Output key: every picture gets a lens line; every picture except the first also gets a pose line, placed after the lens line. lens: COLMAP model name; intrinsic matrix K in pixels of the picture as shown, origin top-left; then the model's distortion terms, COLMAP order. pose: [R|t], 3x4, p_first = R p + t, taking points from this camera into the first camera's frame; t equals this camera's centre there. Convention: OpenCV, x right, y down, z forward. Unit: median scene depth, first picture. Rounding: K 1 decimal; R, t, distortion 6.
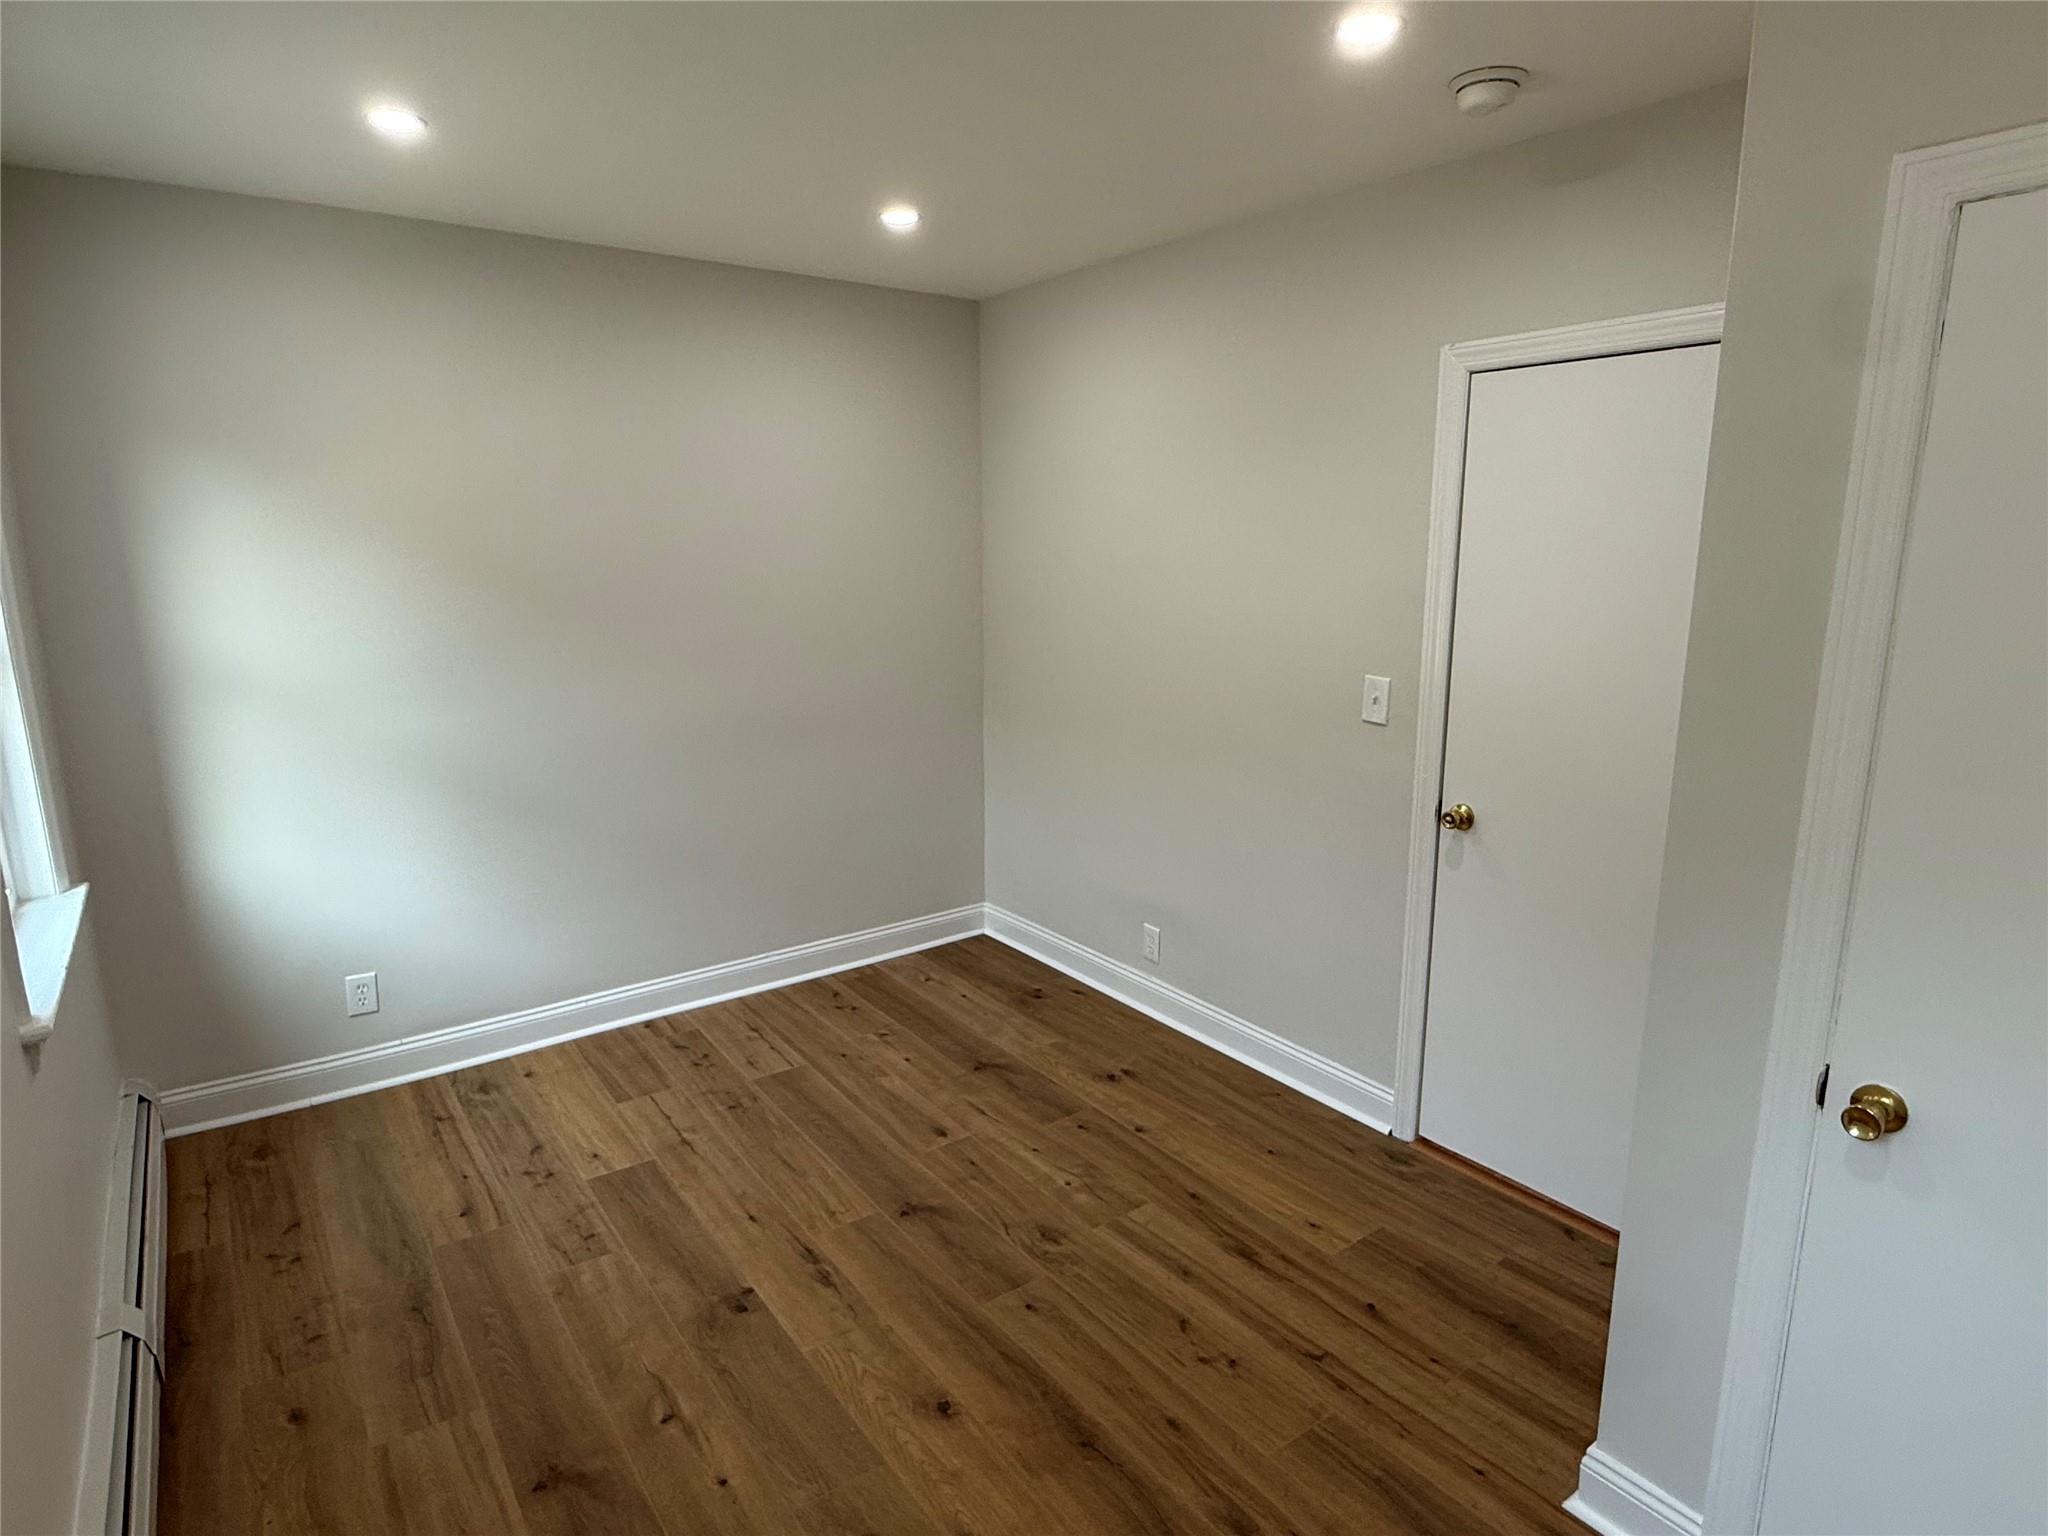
lens RADIAL K [[1131.8, 0, 1016.5], [0, 1131.8, 768.6], [0, 0, 1]] dist [-0.003778, -0.000114]
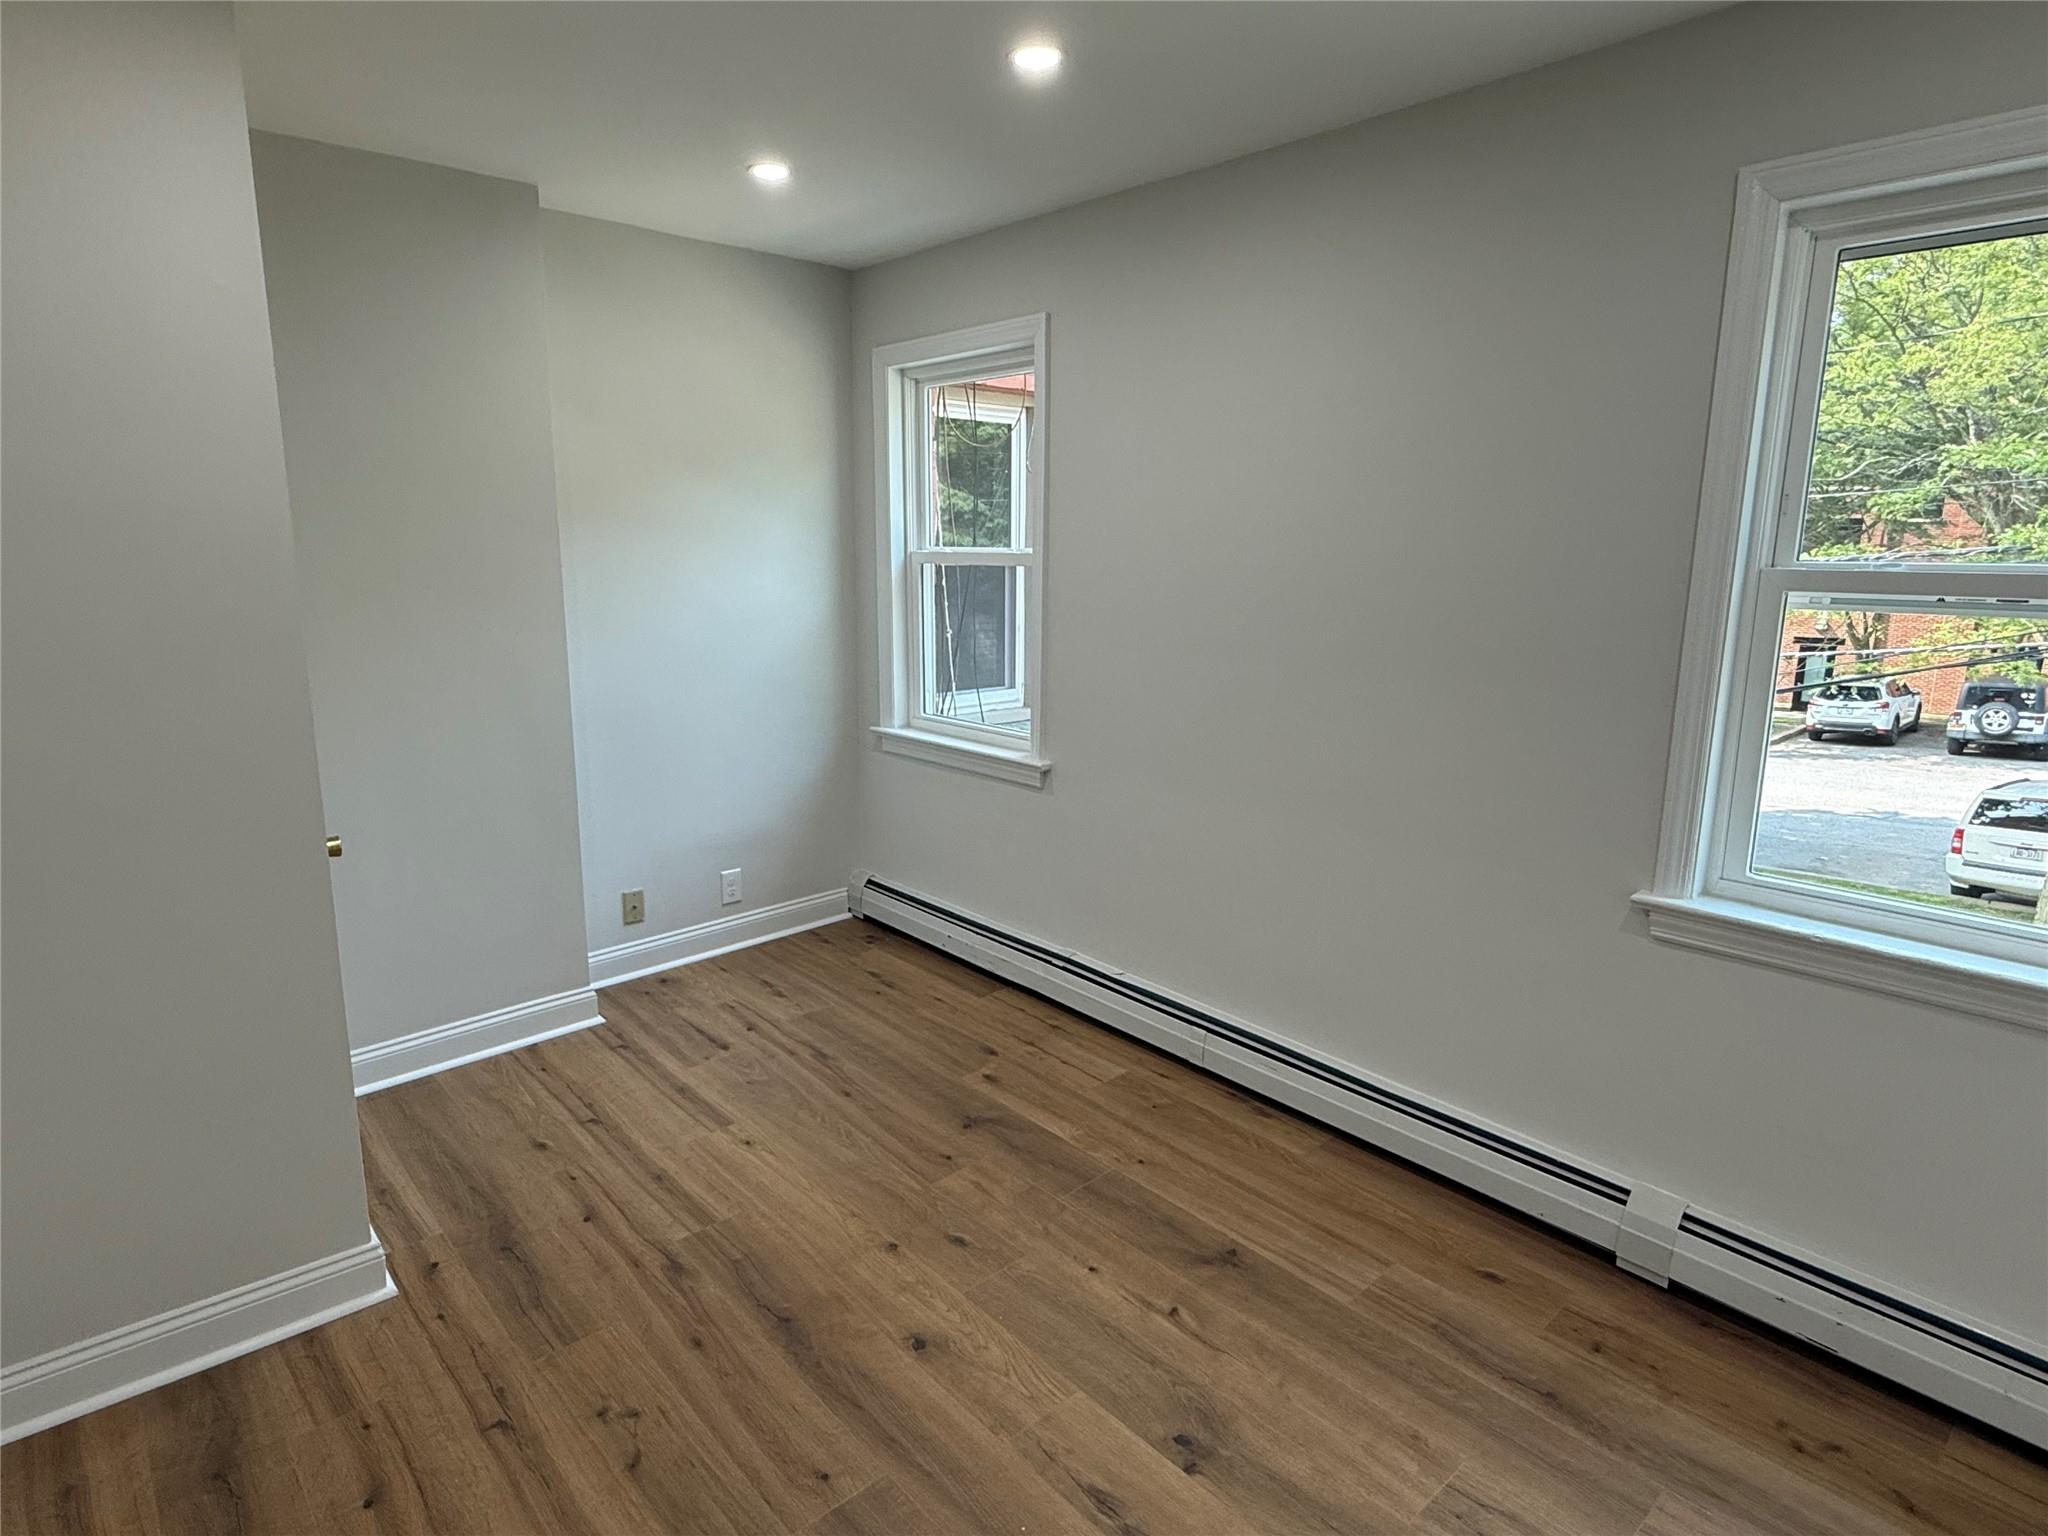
lens RADIAL K [[1129.6, 0, 1013.1], [0, 1129.6, 767.1], [0, 0, 1]] dist [0.000346, 0.000260]
pose [[-0.994540, 0.022358, -0.101929, -0.054541], [-0.020481, 0.915959, 0.400750, -0.316244], [0.102323, 0.400649, -0.910500, 1.671345]]
